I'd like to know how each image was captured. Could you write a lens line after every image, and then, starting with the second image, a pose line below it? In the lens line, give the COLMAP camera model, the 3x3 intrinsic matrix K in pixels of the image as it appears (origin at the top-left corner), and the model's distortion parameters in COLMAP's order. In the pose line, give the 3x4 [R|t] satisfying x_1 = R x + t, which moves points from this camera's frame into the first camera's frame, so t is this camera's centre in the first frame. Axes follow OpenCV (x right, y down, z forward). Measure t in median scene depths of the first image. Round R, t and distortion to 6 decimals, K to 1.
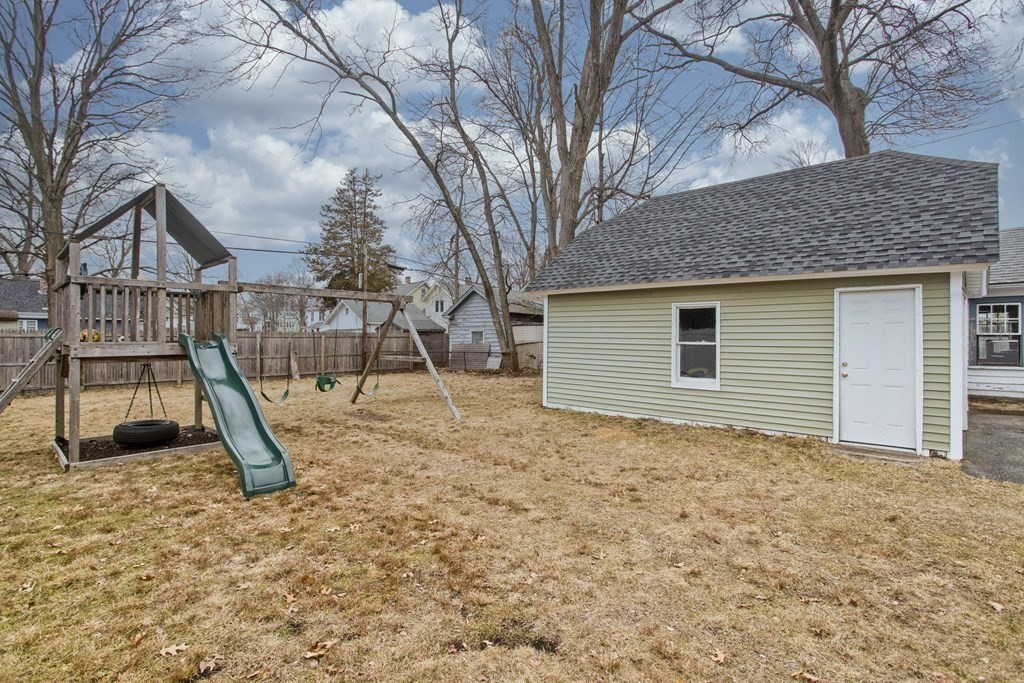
lens RADIAL K [[491.3, 0, 514.7], [0, 491.3, 337.5], [0, 0, 1]] dist [-0.000682, 0.002928]
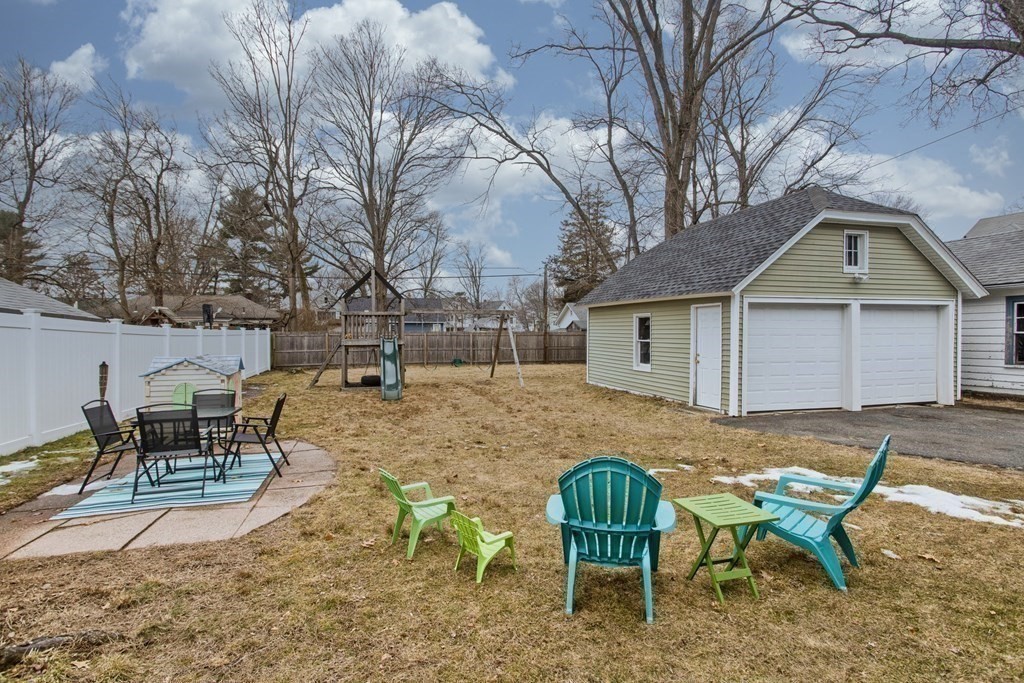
lens RADIAL K [[491.3, 0, 511.5], [0, 491.3, 341.1], [0, 0, 1]] dist [-0.000682, 0.002928]
pose [[0.860499, 0.004943, -0.509429, 0.289939], [0.002221, 0.999907, 0.013453, -0.003005], [0.509448, -0.012708, 0.860408, -0.184731]]
